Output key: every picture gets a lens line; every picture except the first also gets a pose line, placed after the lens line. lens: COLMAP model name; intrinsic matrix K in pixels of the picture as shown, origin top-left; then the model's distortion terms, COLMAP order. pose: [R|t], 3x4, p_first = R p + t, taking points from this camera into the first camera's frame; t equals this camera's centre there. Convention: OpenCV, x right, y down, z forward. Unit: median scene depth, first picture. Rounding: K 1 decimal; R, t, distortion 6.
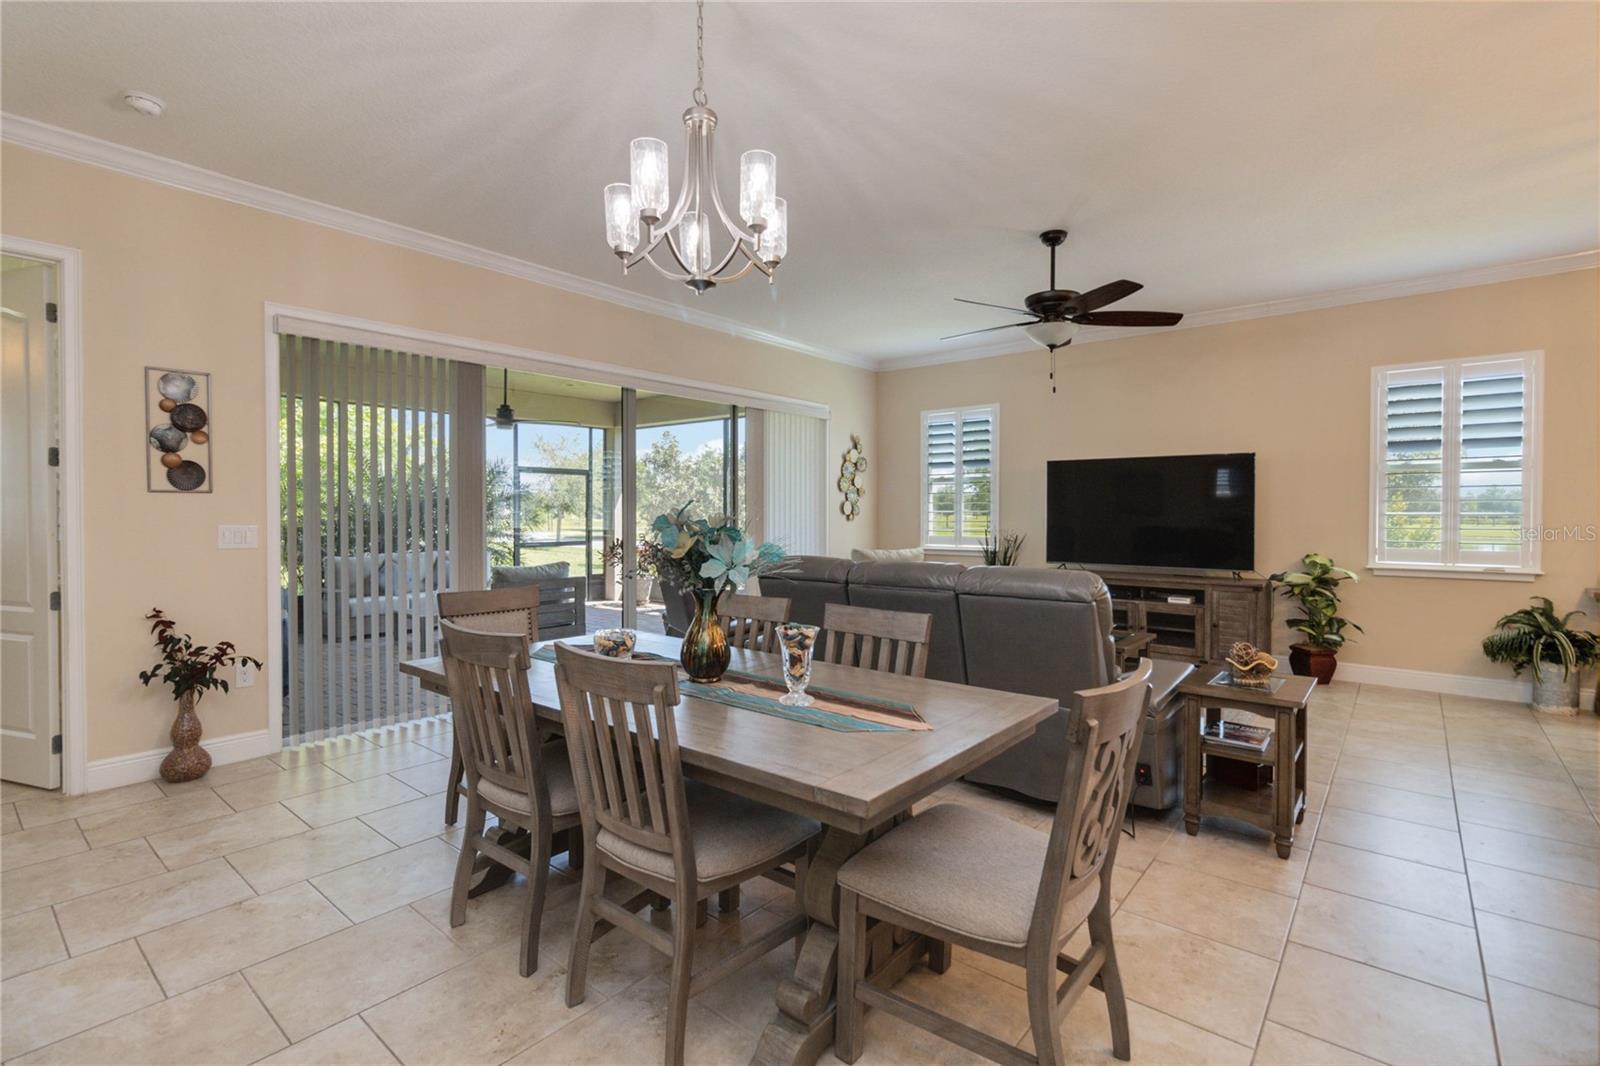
lens RADIAL K [[732.9, 0, 799.4], [0, 732.9, 521.1], [0, 0, 1]] dist [-0.001975, 0.000139]
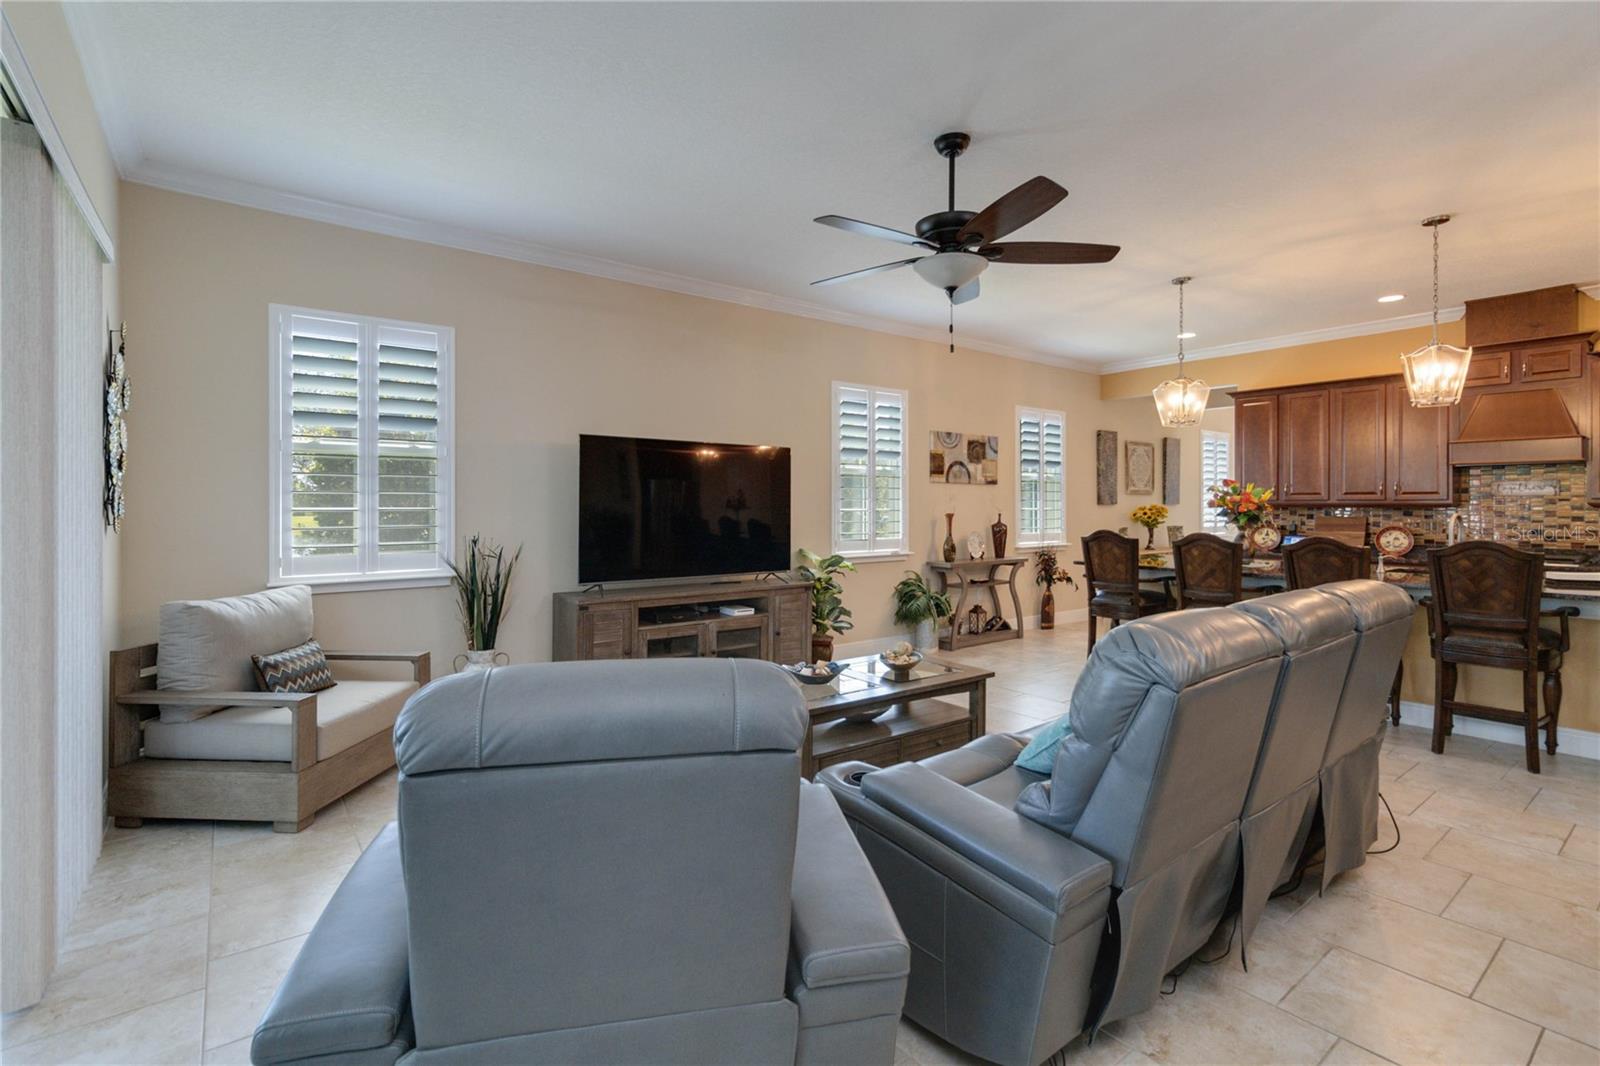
lens RADIAL K [[750.6, 0, 800.6], [0, 750.6, 511.4], [0, 0, 1]] dist [0.000247, 0.000275]
pose [[0.222766, -0.007874, 0.974840, -0.334838], [0.011026, 0.999924, 0.005557, -0.014482], [-0.974810, 0.009510, 0.222836, 0.757126]]
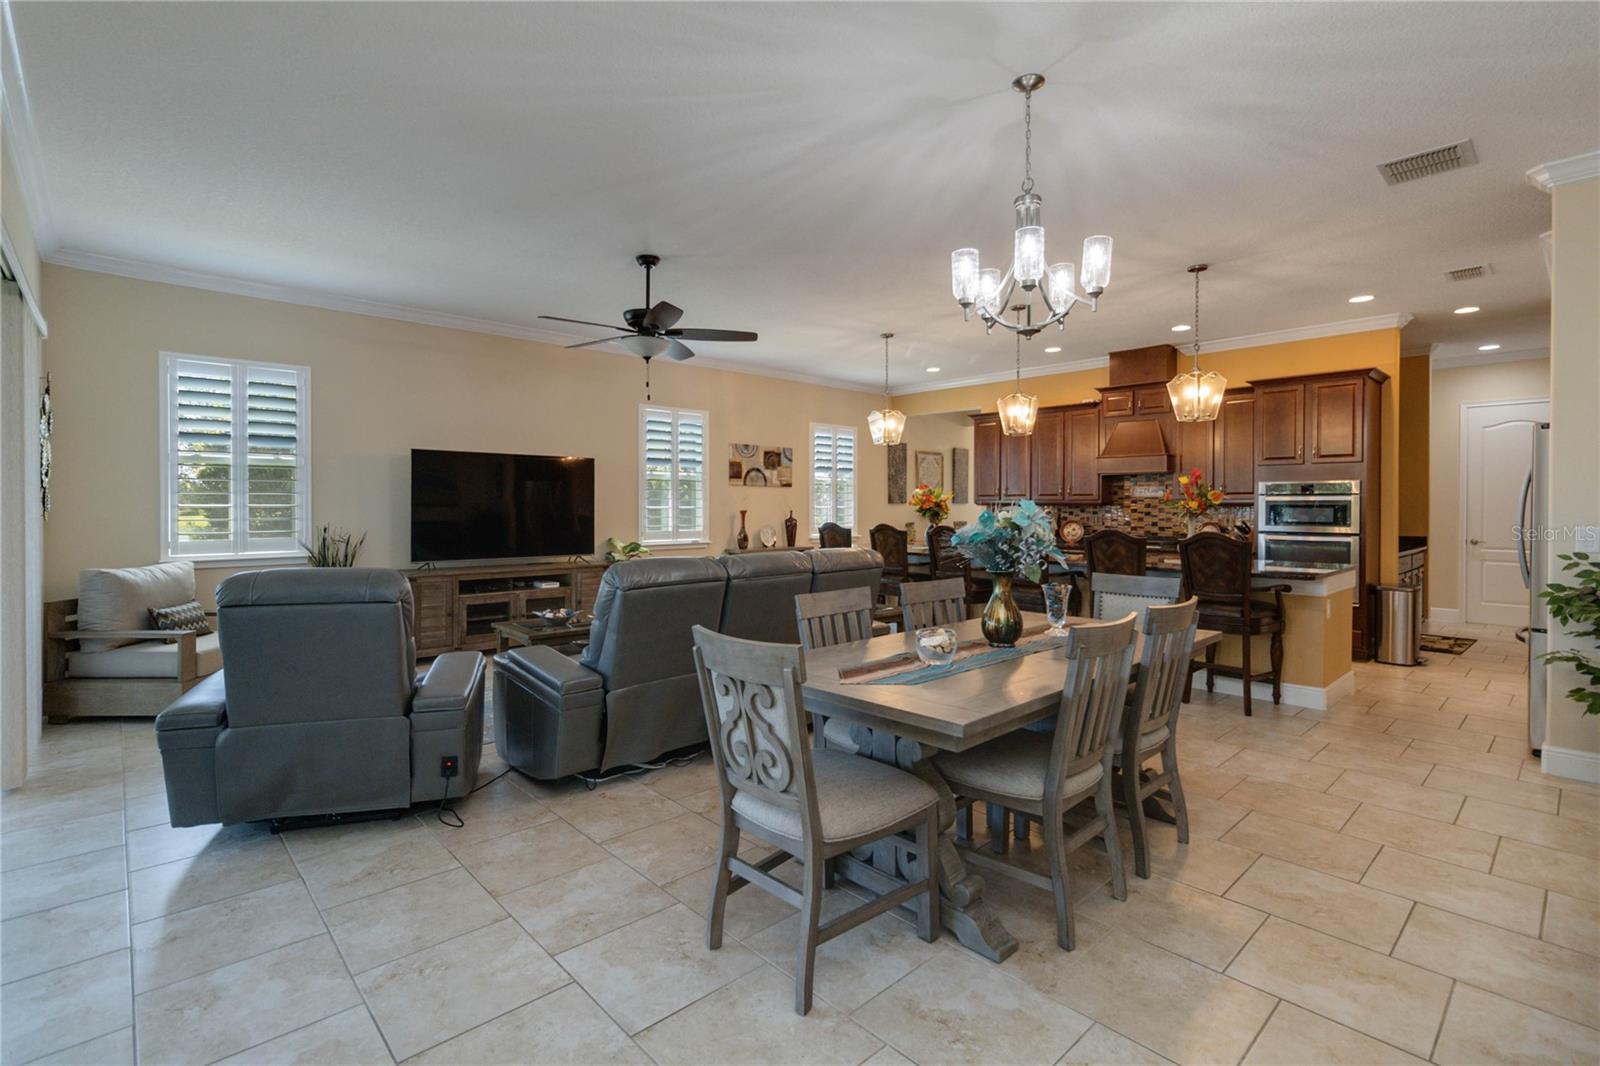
lens RADIAL K [[756.1, 0, 800.1], [0, 756.1, 516.7], [0, 0, 1]] dist [-0.002844, 0.000584]
pose [[0.136024, -0.015480, 0.990585, -0.588339], [0.009895, 0.999849, 0.014266, -0.009377], [-0.990656, 0.007861, 0.136156, 0.475832]]
